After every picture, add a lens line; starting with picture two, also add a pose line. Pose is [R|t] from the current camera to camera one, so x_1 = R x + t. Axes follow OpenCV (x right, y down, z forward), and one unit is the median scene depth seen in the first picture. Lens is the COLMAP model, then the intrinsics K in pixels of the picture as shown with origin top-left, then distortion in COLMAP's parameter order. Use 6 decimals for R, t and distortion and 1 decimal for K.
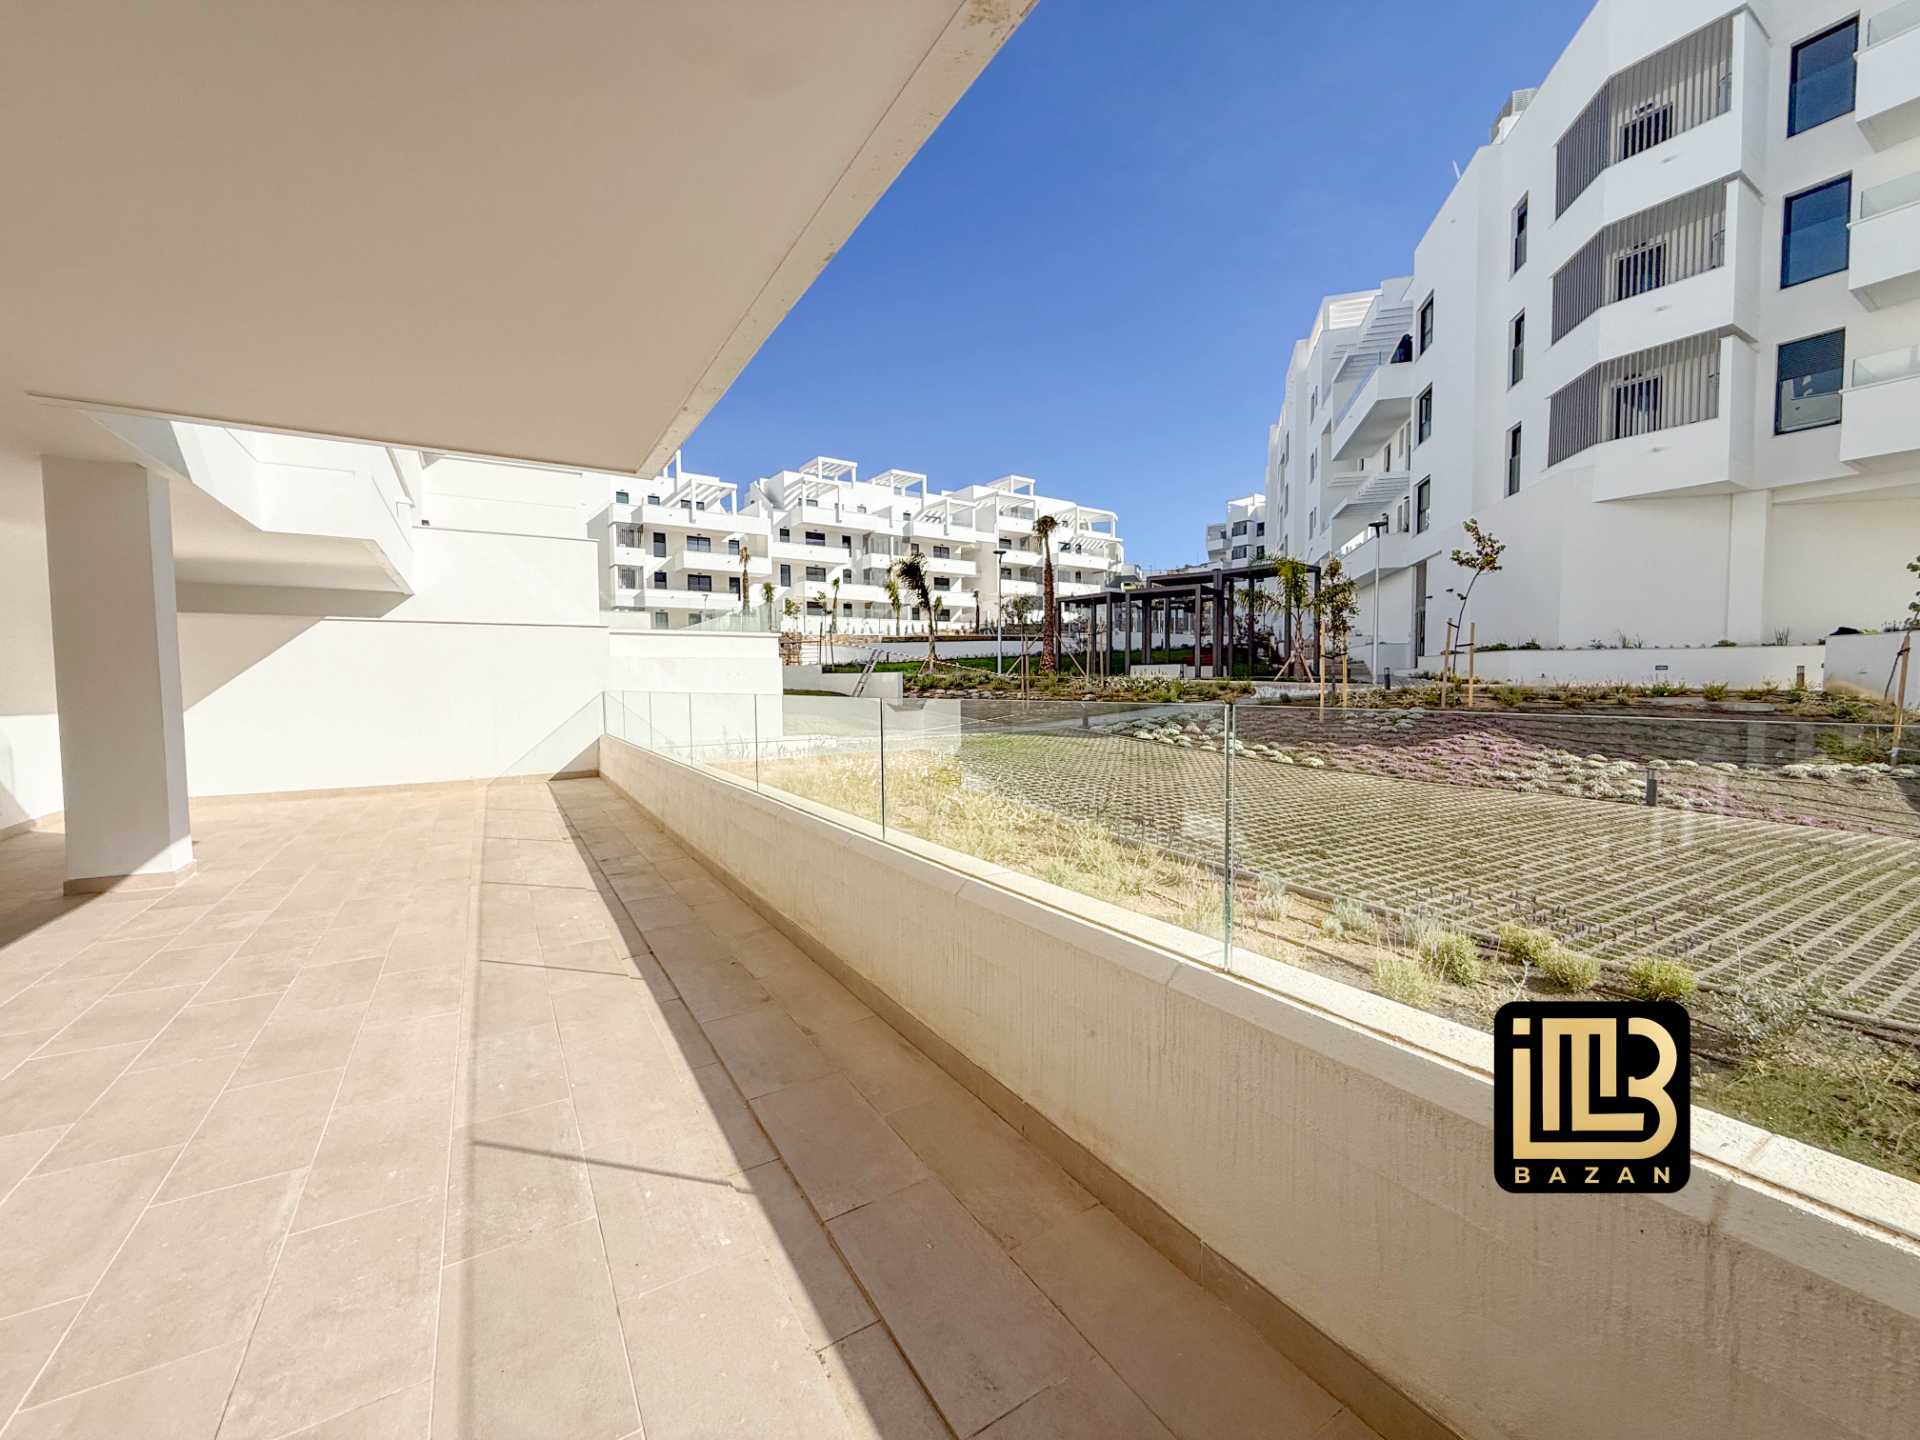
lens RADIAL K [[765.3, 0, 955.0], [0, 765.3, 719.2], [0, 0, 1]] dist [0.000061, -0.000317]
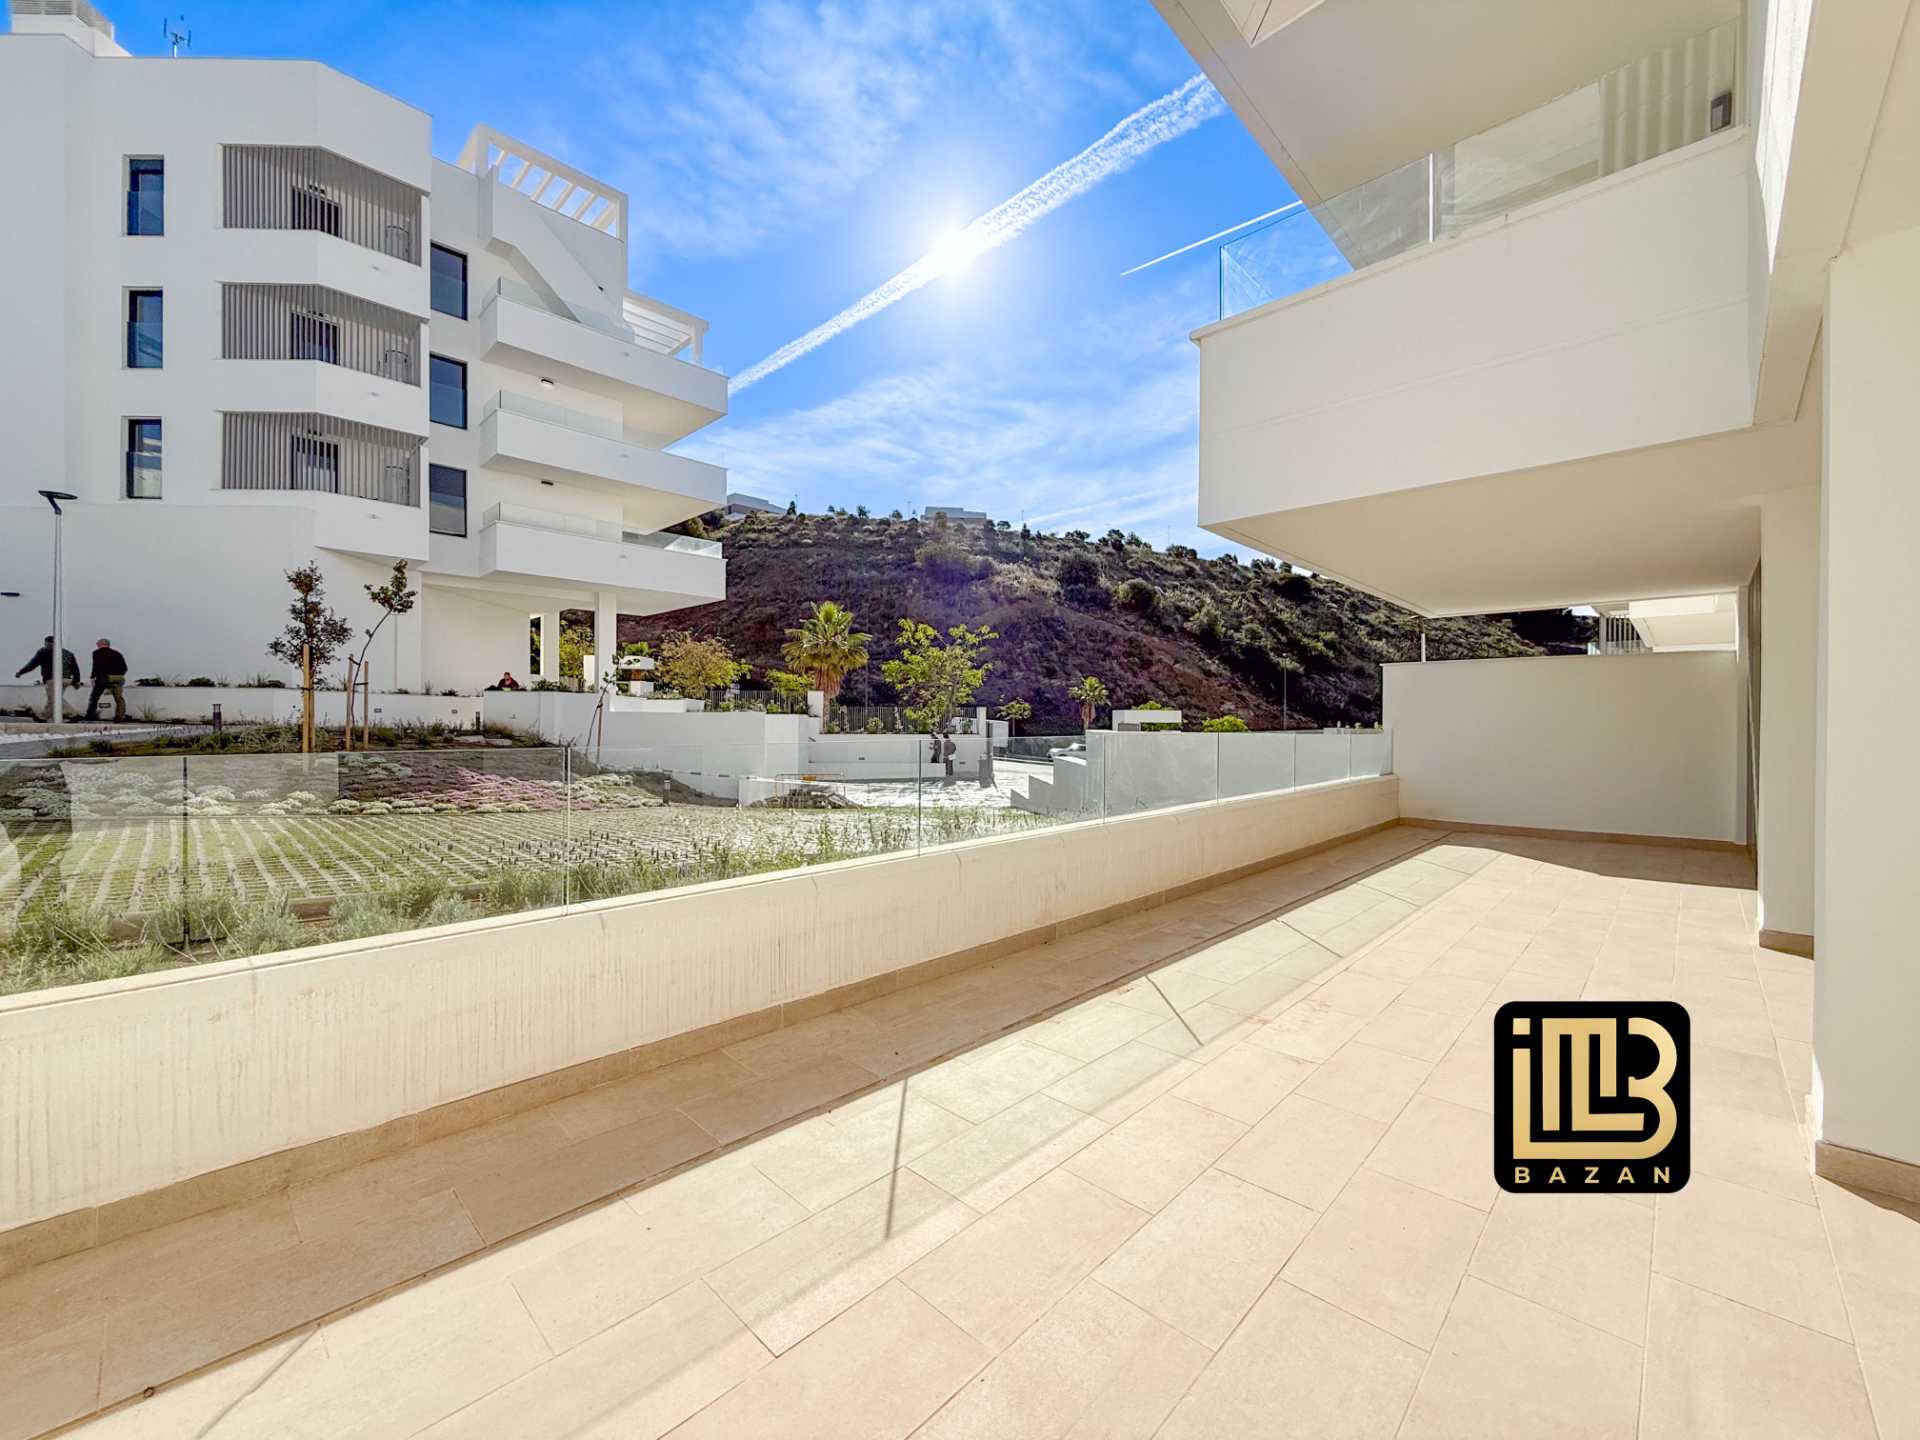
lens RADIAL K [[765.1, 0, 960.0], [0, 765.1, 720.0], [0, 0, 1]] dist [0.001095, 0.000208]
pose [[-0.249755, 0.005888, 0.968291, -0.338343], [0.042175, 0.999099, 0.004803, -0.020223], [-0.967390, 0.042037, -0.249778, 0.402868]]
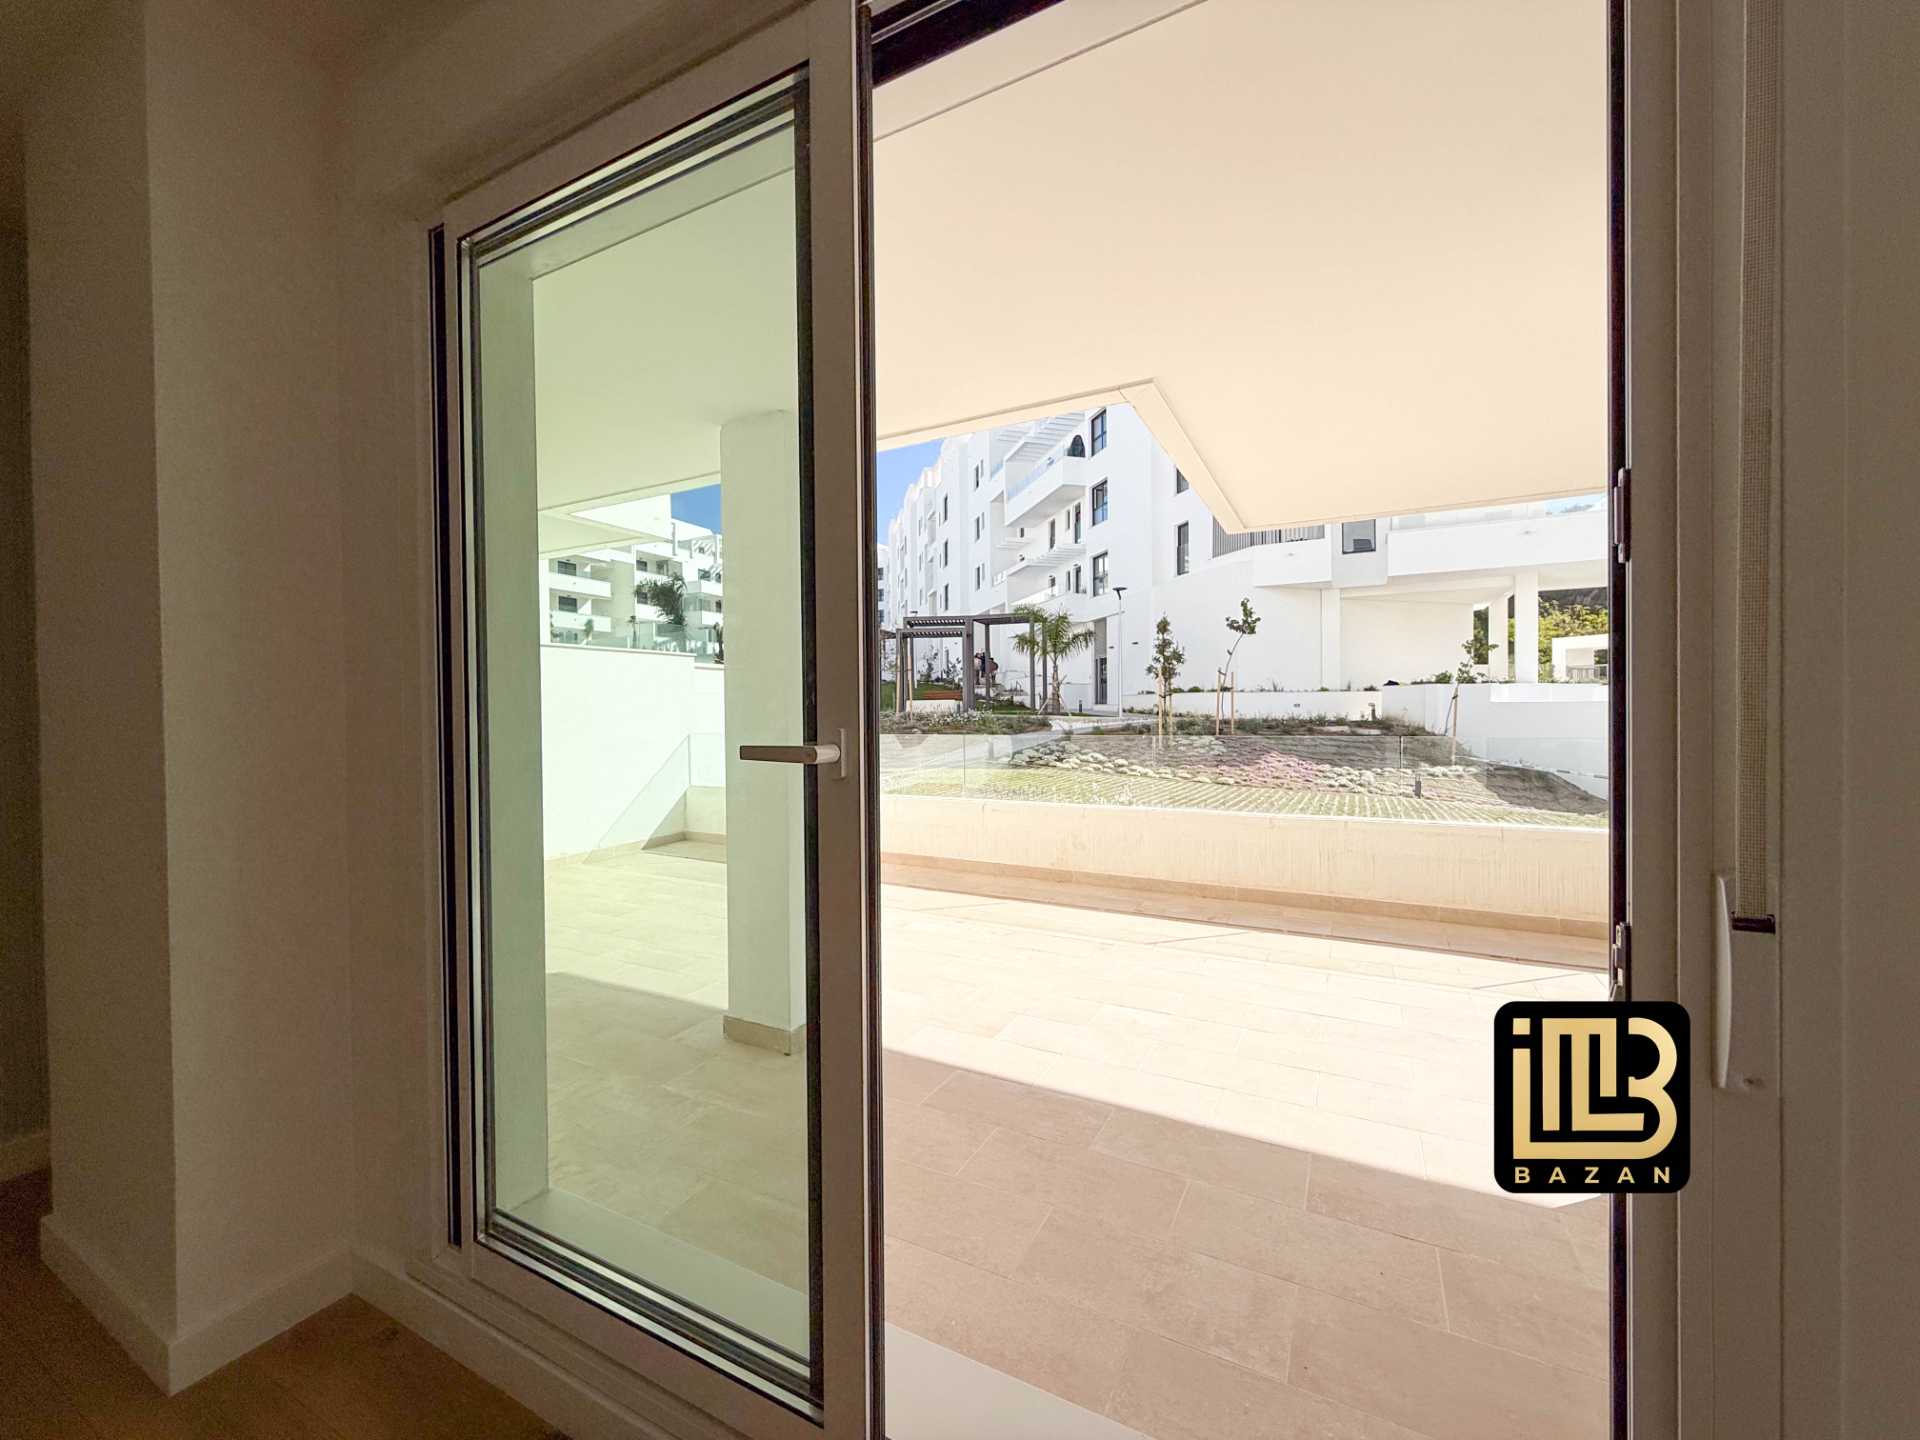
lens RADIAL K [[765.3, 0, 955.0], [0, 765.3, 719.2], [0, 0, 1]] dist [0.000061, -0.000317]
pose [[0.863917, -0.007182, 0.503583, -0.322072], [0.027669, 0.999065, -0.033219, -0.009796], [-0.502873, 0.042632, 0.863308, 0.069851]]
